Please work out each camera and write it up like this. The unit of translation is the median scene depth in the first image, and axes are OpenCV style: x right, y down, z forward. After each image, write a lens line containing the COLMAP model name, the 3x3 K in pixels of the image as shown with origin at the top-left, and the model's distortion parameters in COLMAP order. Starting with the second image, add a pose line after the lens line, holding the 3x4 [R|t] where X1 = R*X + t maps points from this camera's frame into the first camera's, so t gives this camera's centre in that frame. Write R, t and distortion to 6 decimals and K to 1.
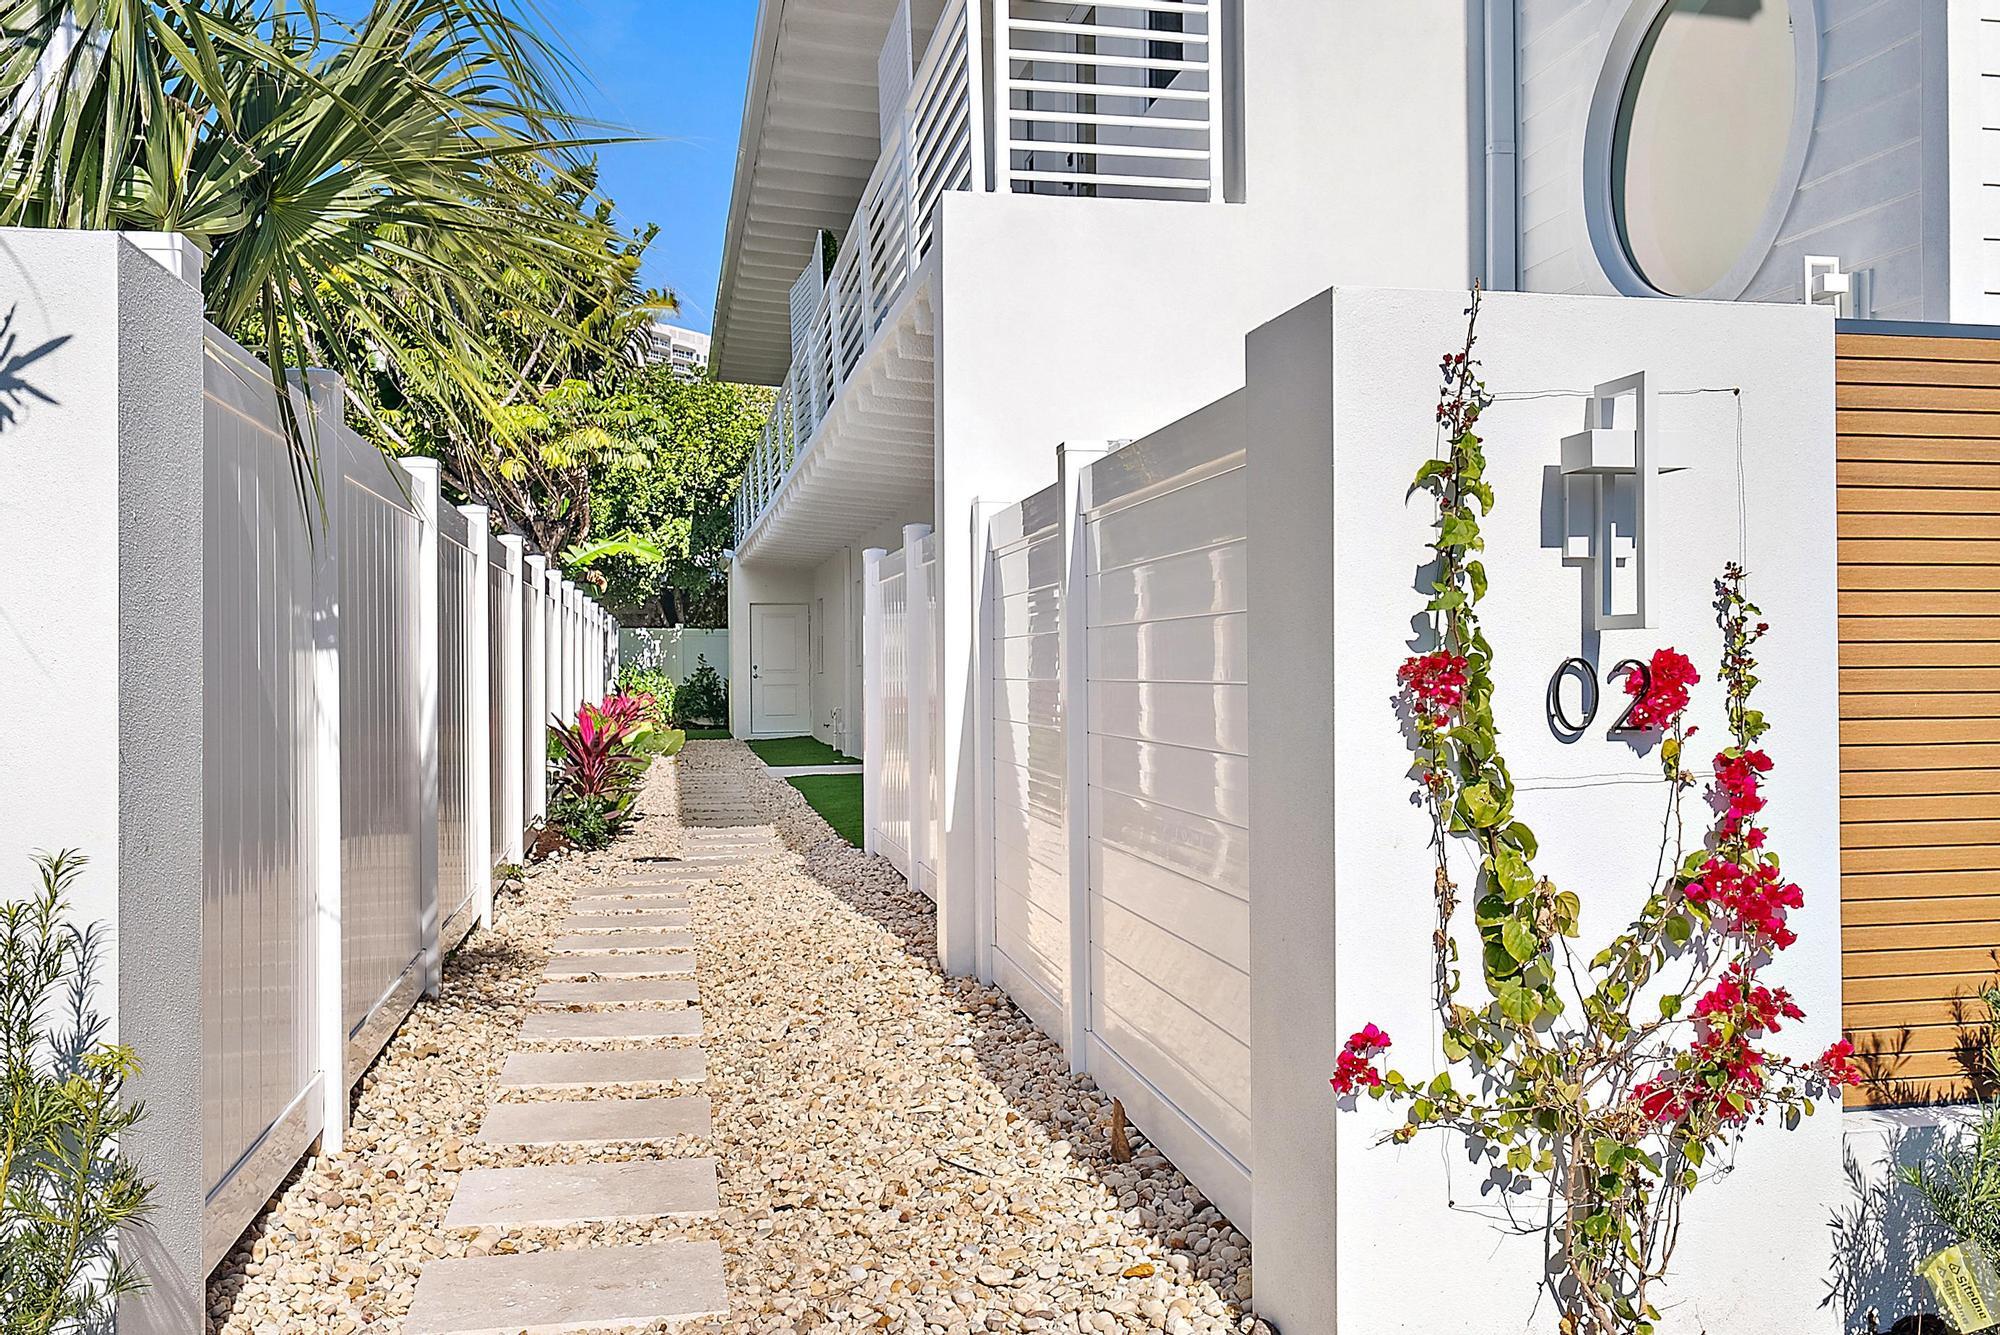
lens RADIAL K [[1741.2, 0, 1000.0], [0, 1741.2, 667.5], [0, 0, 1]] dist [-0.006806, -0.001592]
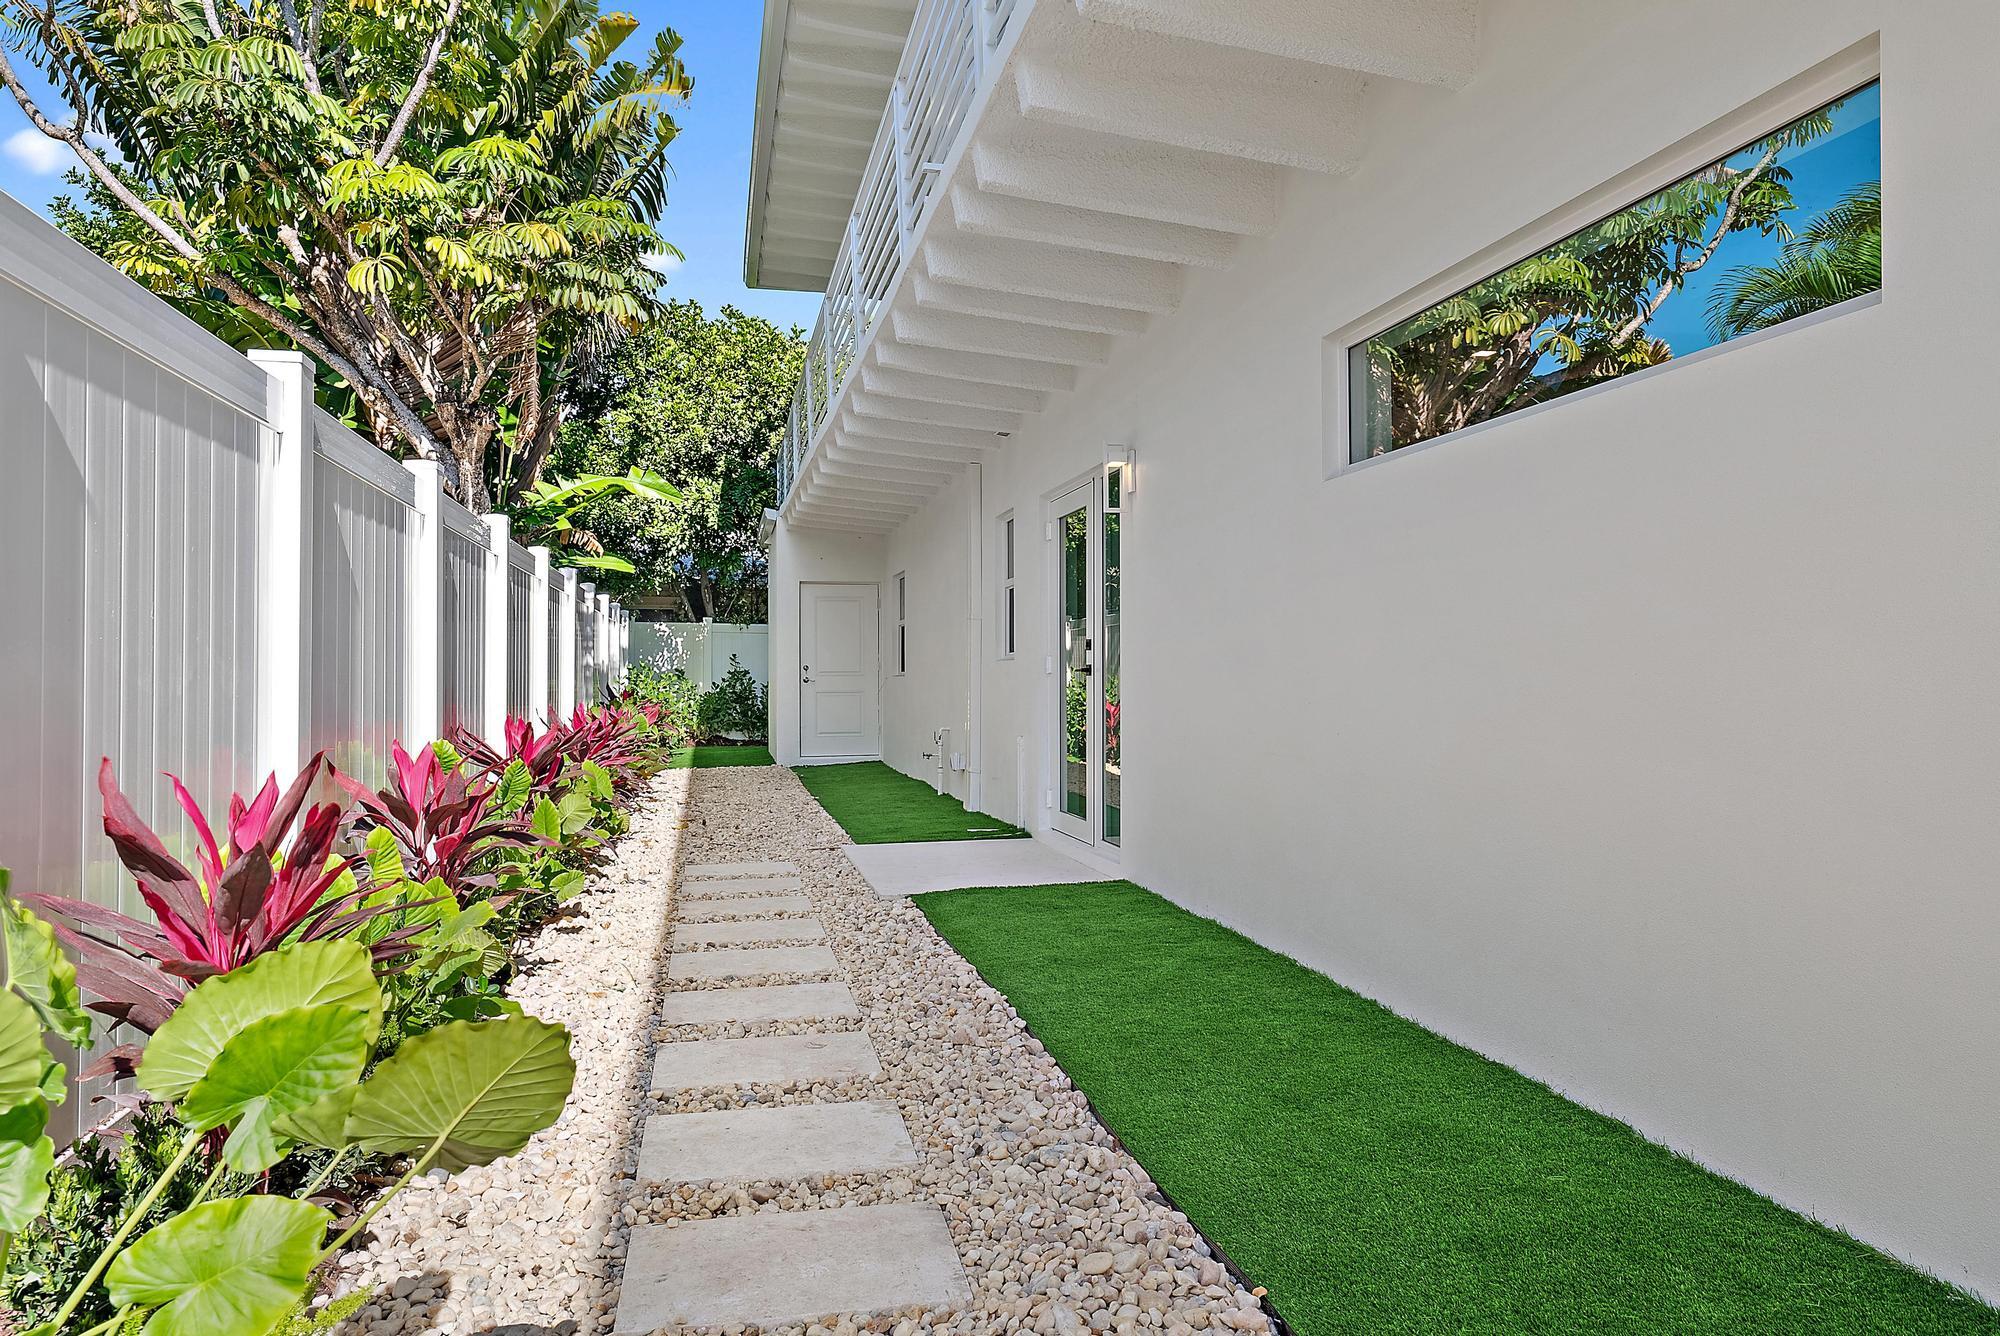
lens RADIAL K [[1208.7, 0, 1000.0], [0, 1208.7, 668.0], [0, 0, 1]] dist [0.003374, 0.000434]
pose [[0.999074, 0.003669, 0.042866, -0.074997], [-0.002979, 0.999865, -0.016152, 0.007493], [-0.042919, 0.016009, 0.998950, 0.452605]]
